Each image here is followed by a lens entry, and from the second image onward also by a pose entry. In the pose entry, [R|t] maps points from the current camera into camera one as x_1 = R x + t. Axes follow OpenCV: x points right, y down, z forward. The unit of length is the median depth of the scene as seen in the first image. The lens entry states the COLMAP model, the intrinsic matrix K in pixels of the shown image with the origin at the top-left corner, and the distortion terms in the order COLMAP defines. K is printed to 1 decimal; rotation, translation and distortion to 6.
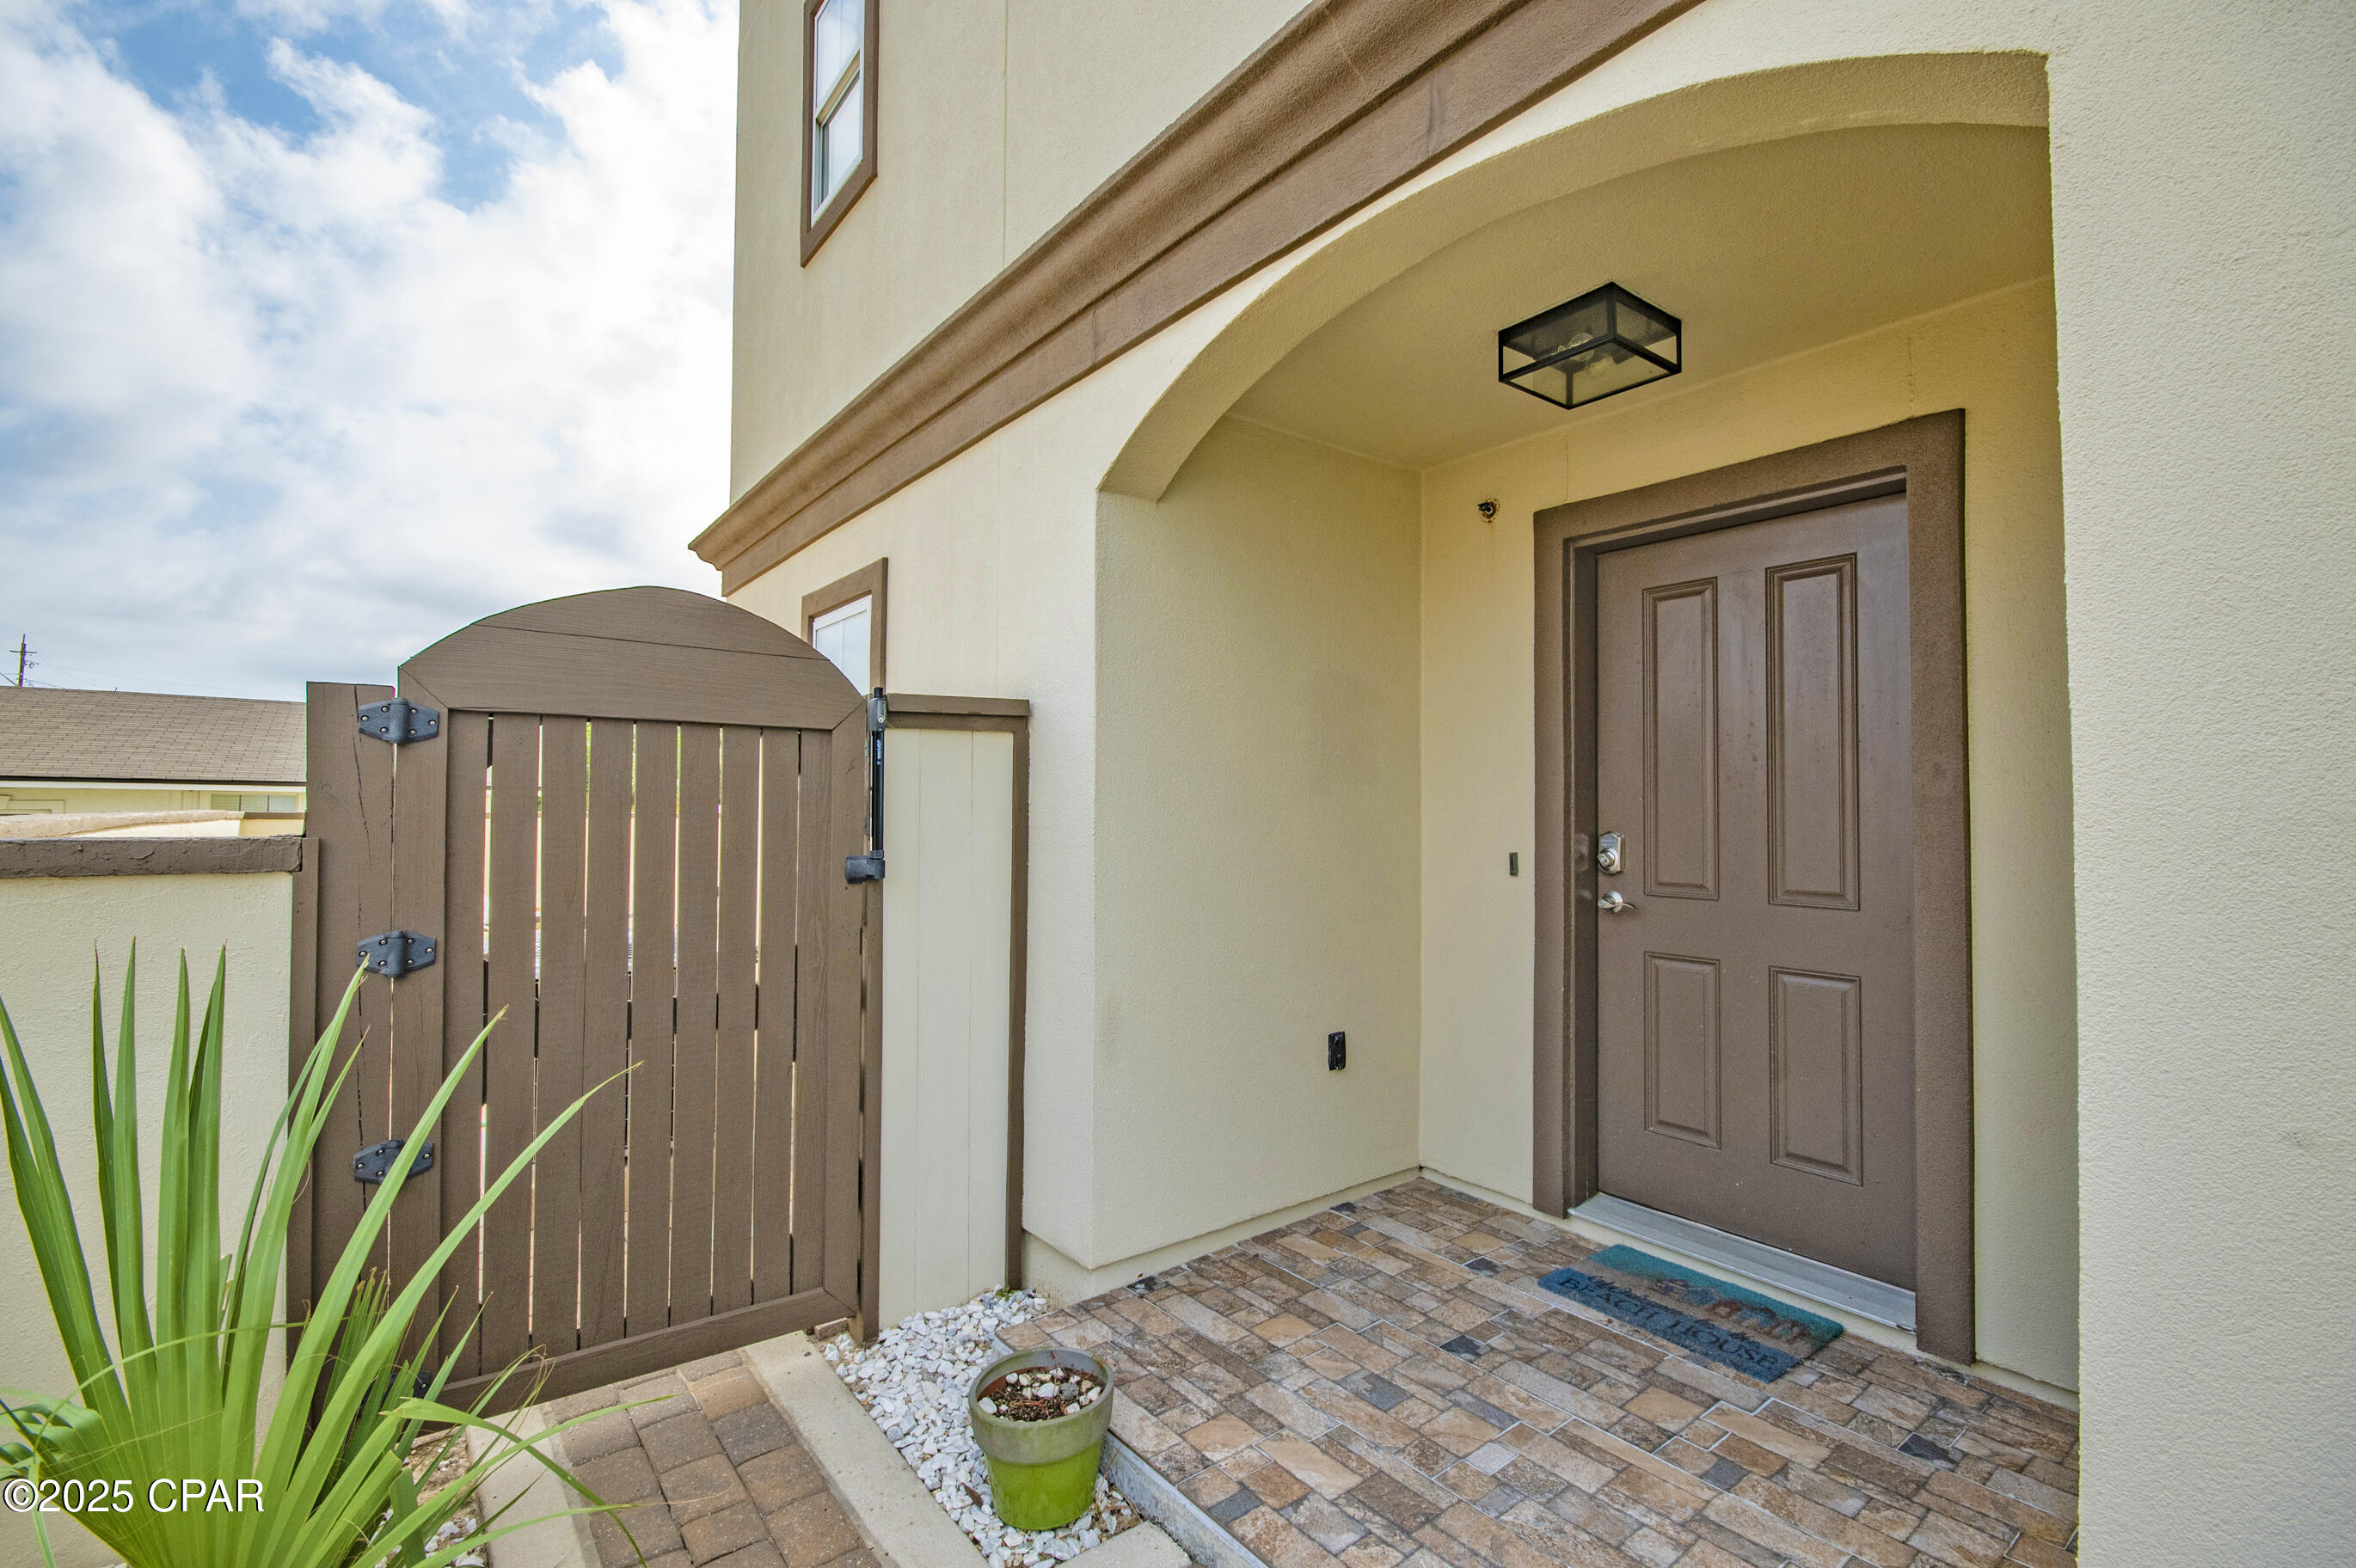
lens RADIAL K [[1013.5, 0, 1178.0], [0, 1013.5, 784.0], [0, 0, 1]] dist [-0.009474, -0.000343]
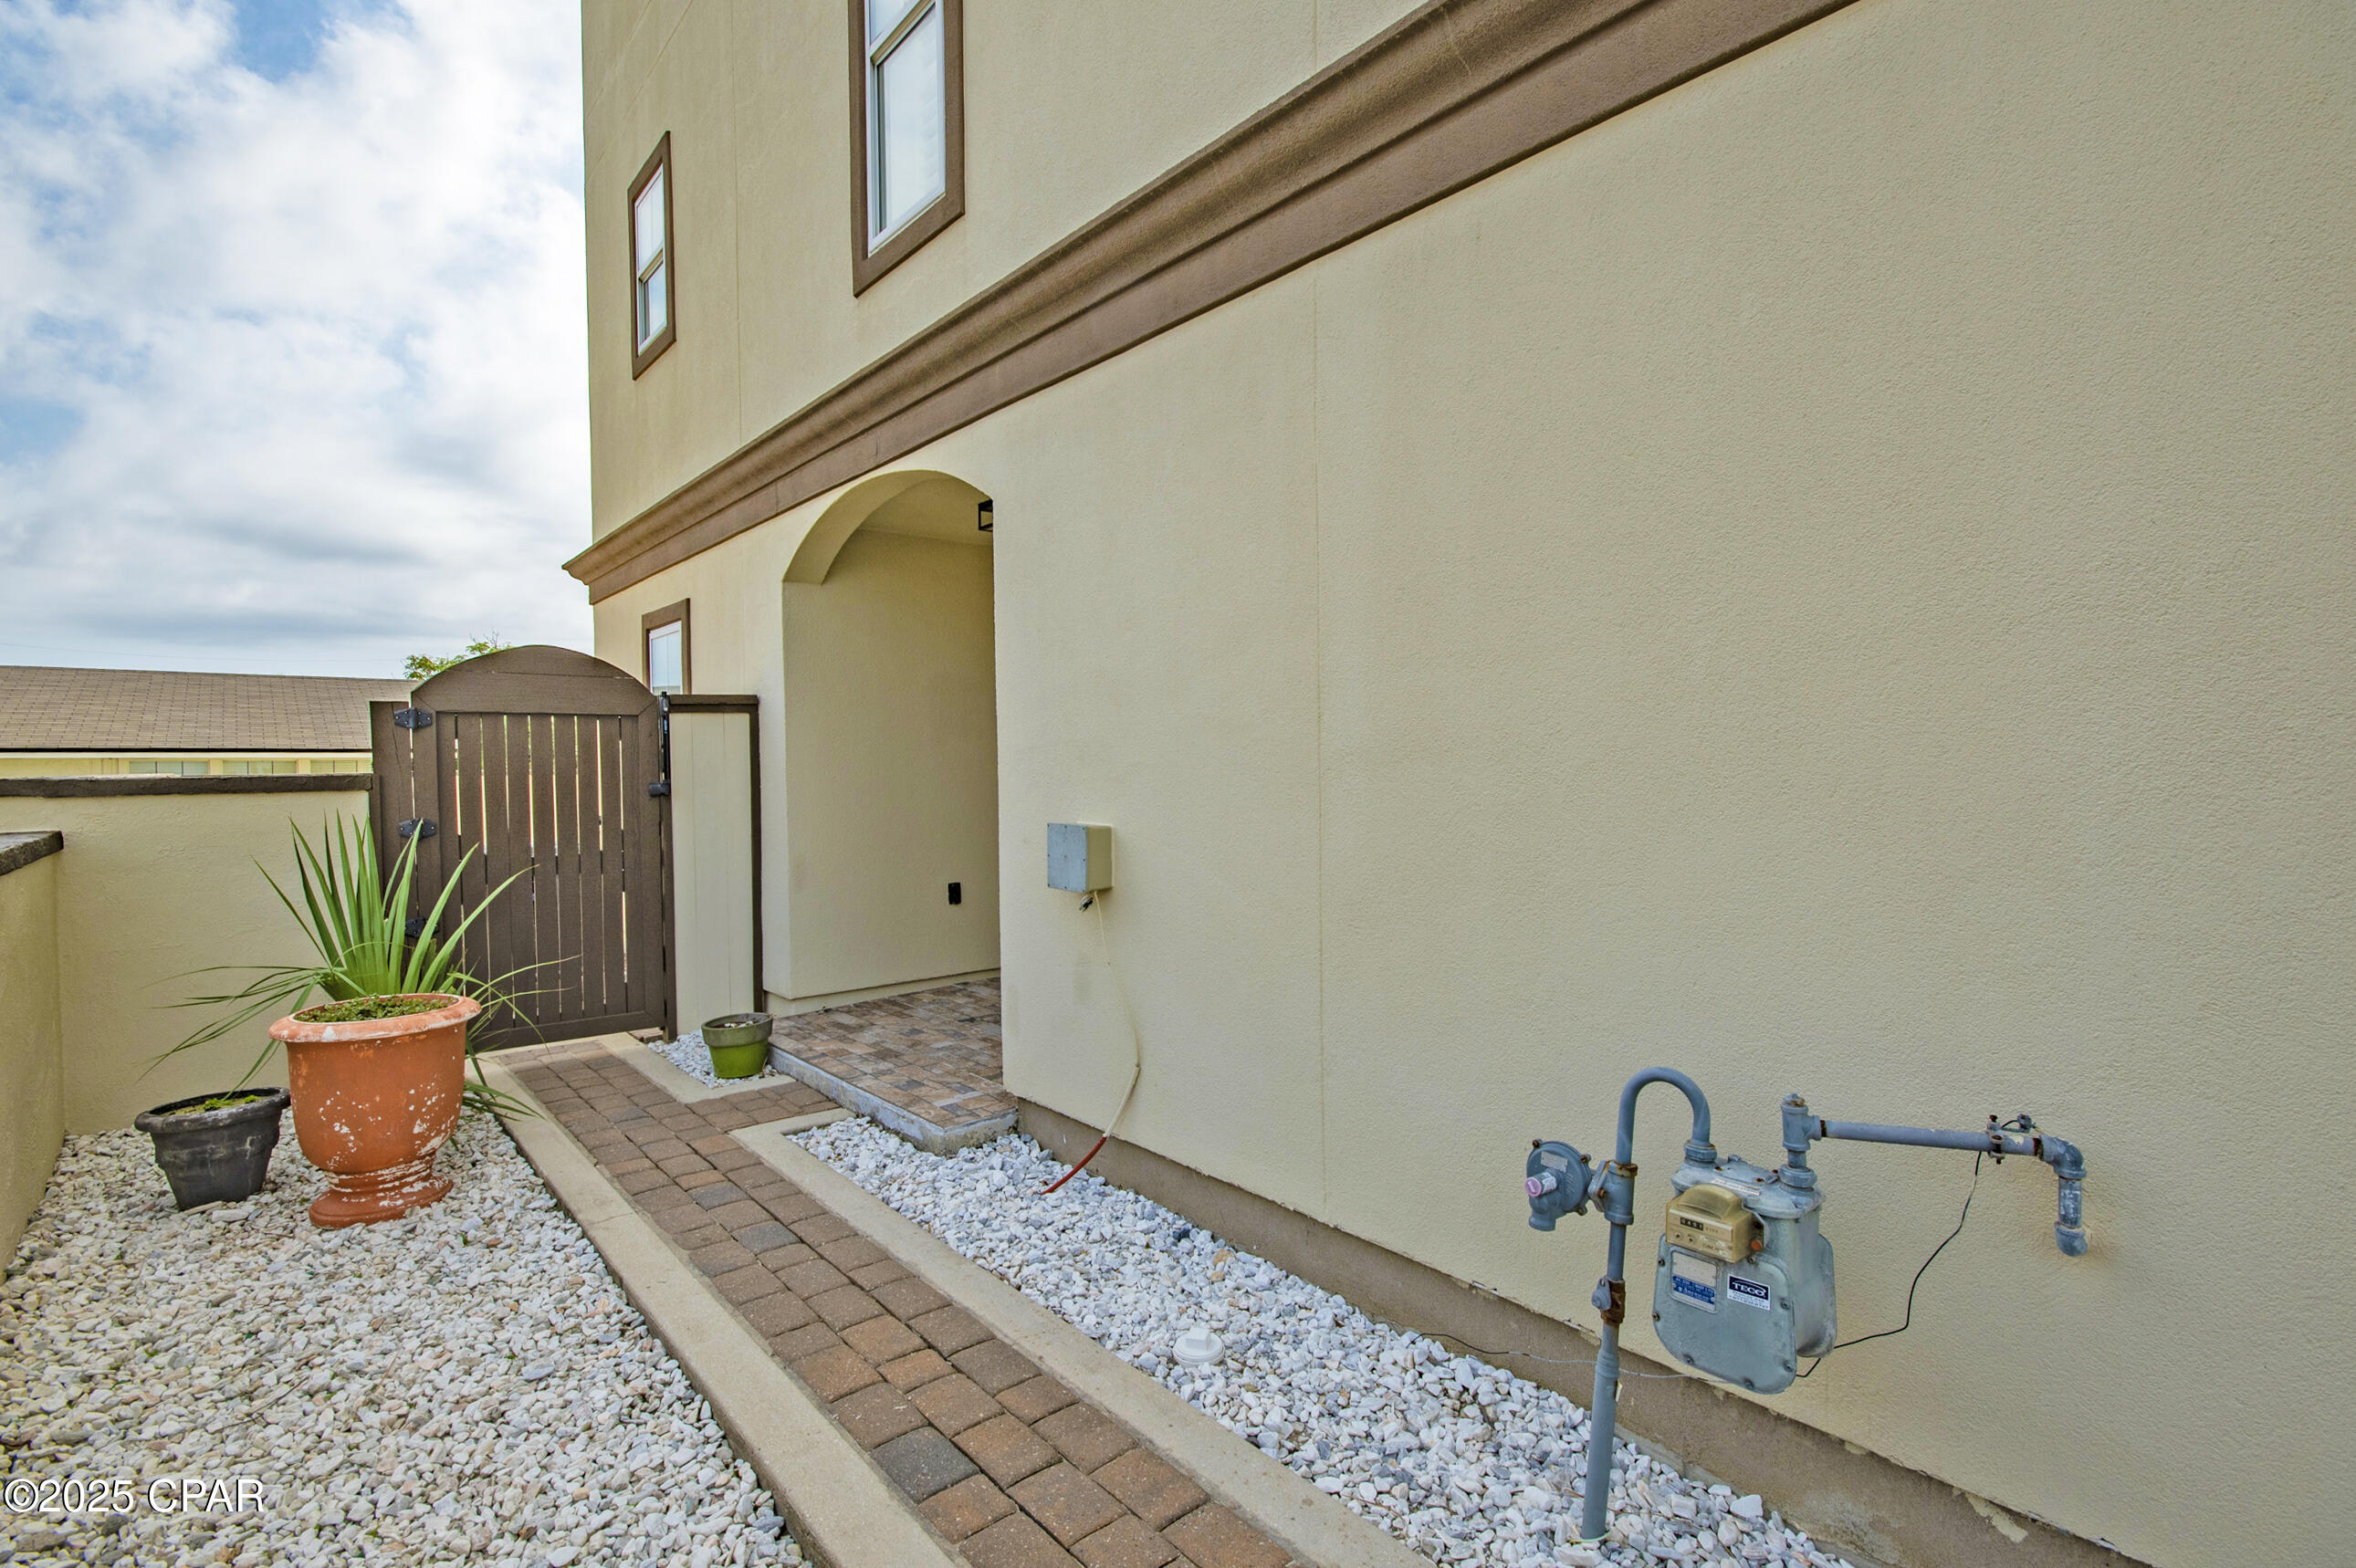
lens RADIAL K [[1063.3, 0, 1166.1], [0, 1063.3, 789.5], [0, 0, 1]] dist [-0.002792, -0.000467]
pose [[0.998589, -0.020143, 0.049130, 0.546145], [0.017480, 0.998386, 0.054040, -0.006109], [-0.050140, -0.053105, 0.997329, -1.035893]]
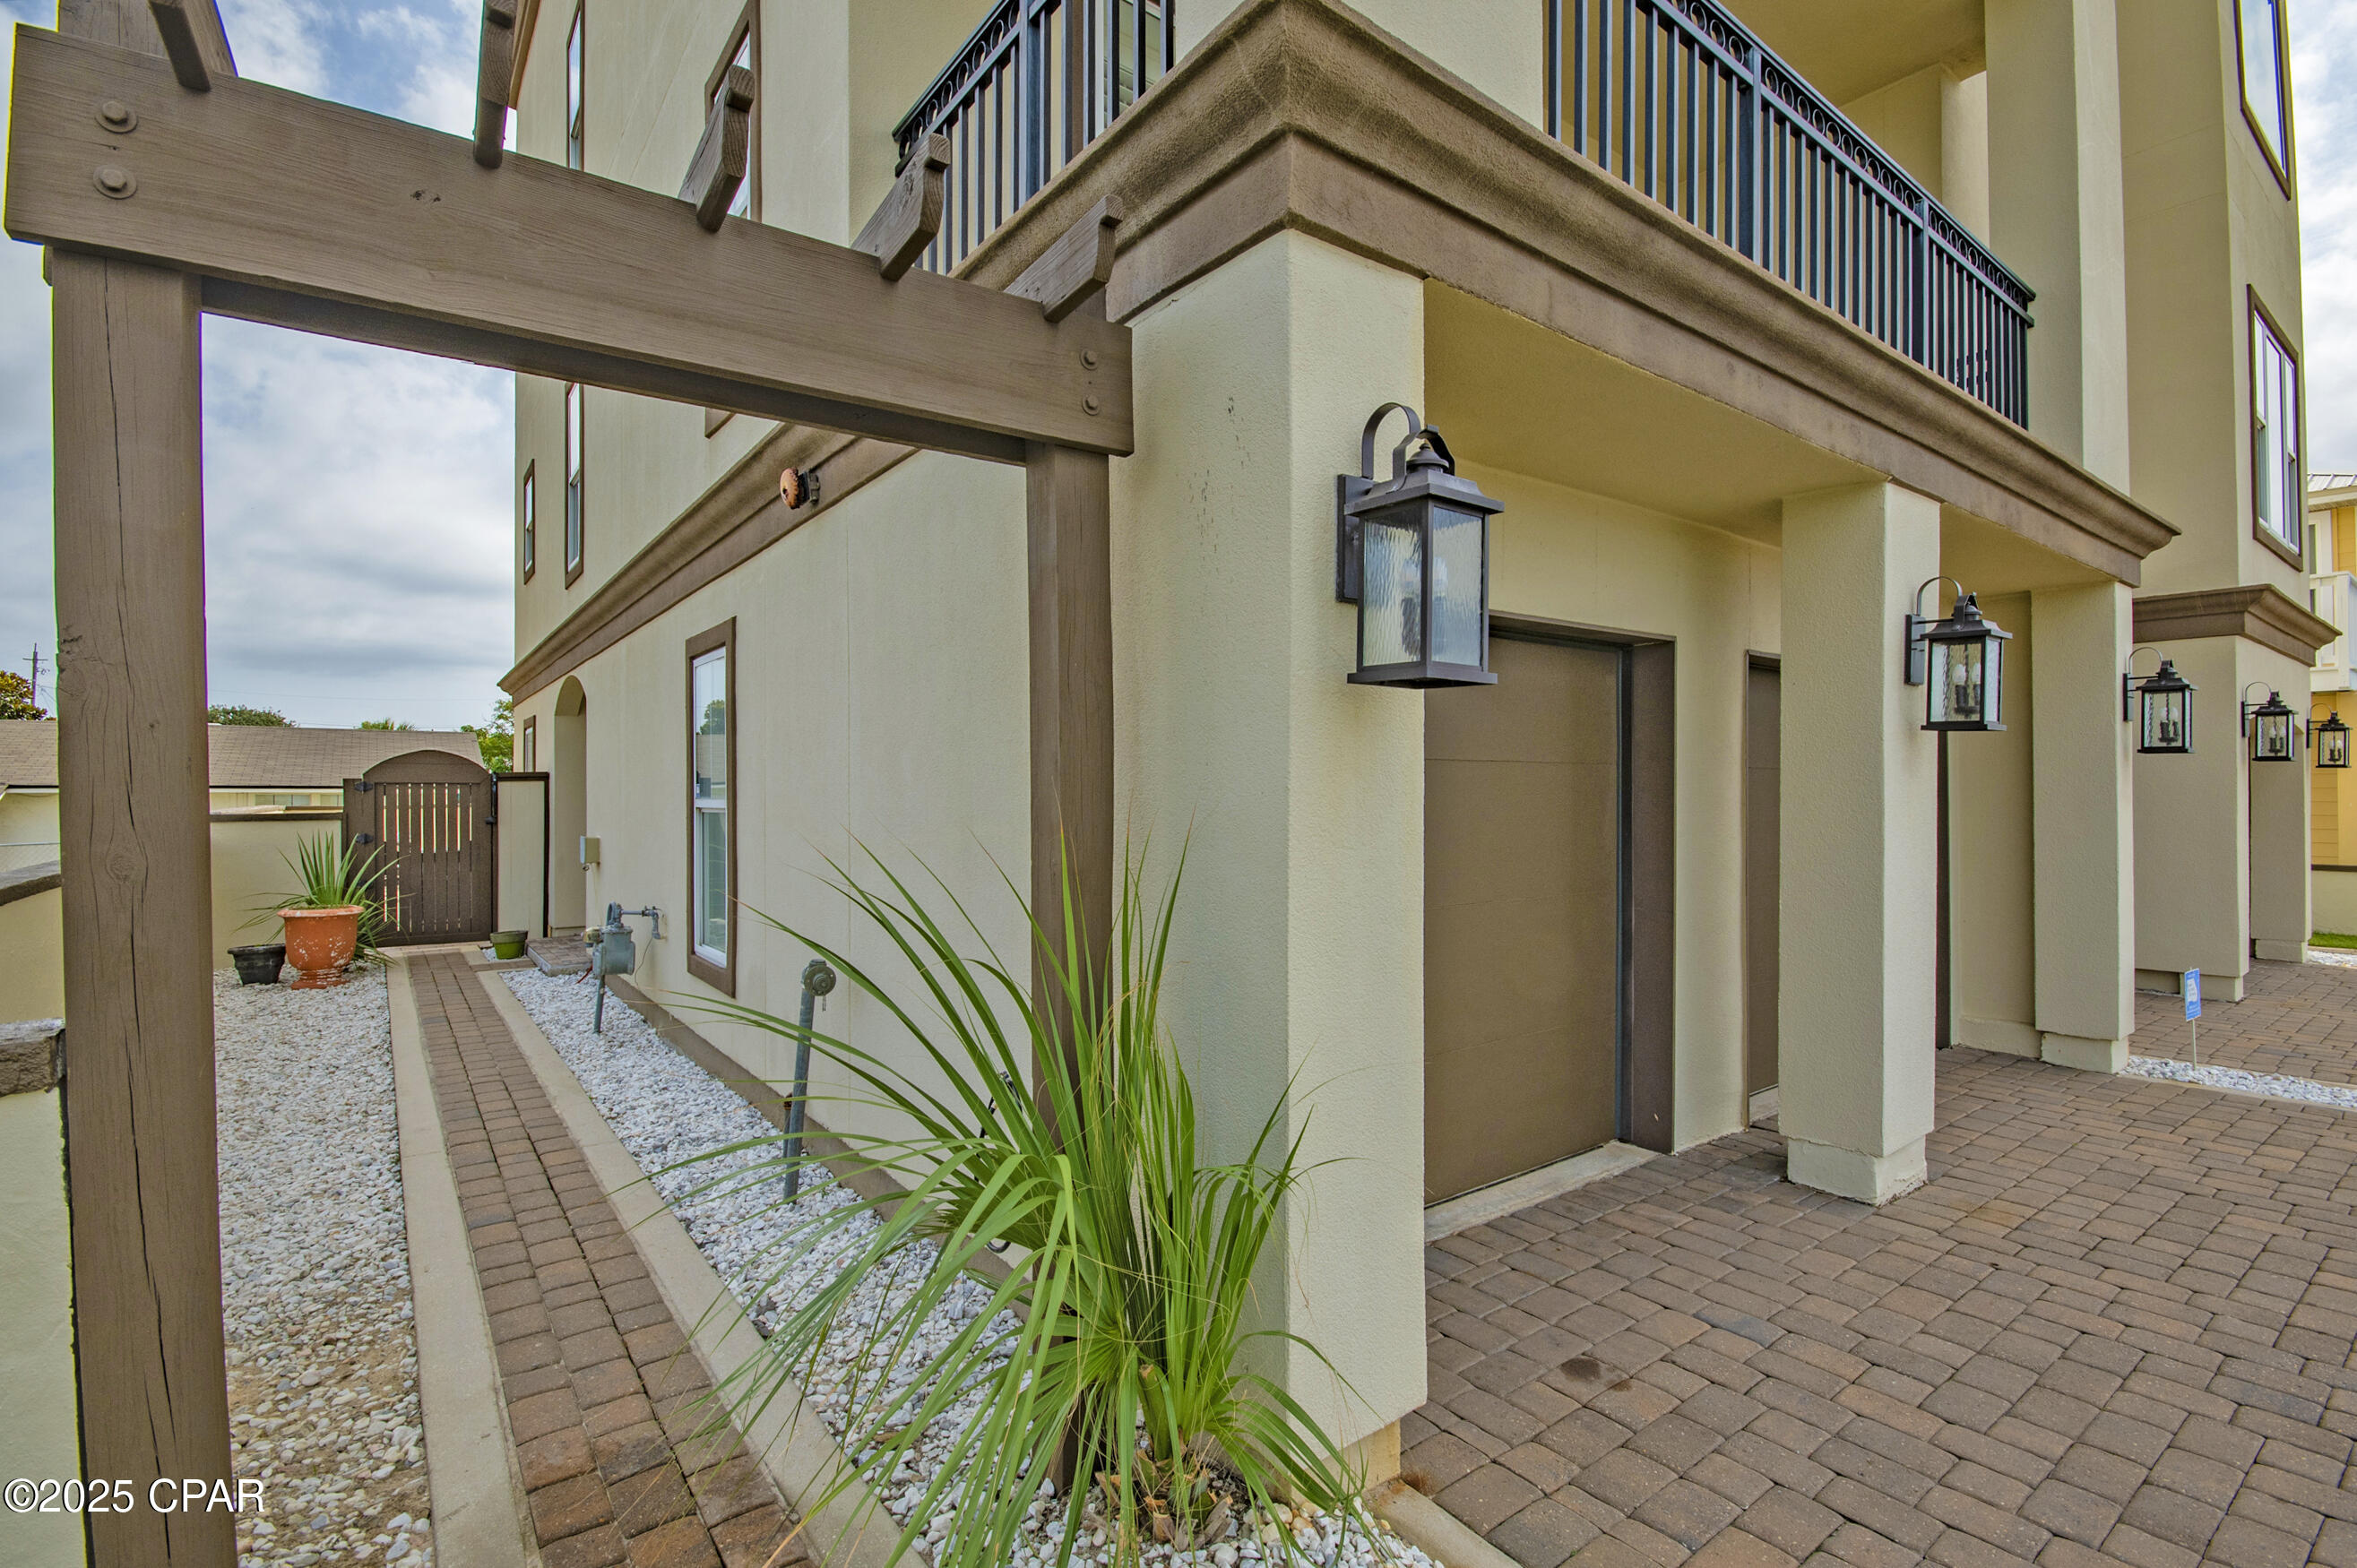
lens RADIAL K [[1055.7, 0, 1178.5], [0, 1055.7, 784.0], [0, 0, 1]] dist [-0.002251, -0.000190]
pose [[0.999837, -0.011115, -0.014237, 2.346583], [0.011388, 0.999750, 0.019220, -0.098815], [0.014020, -0.019379, 0.999714, -2.923135]]
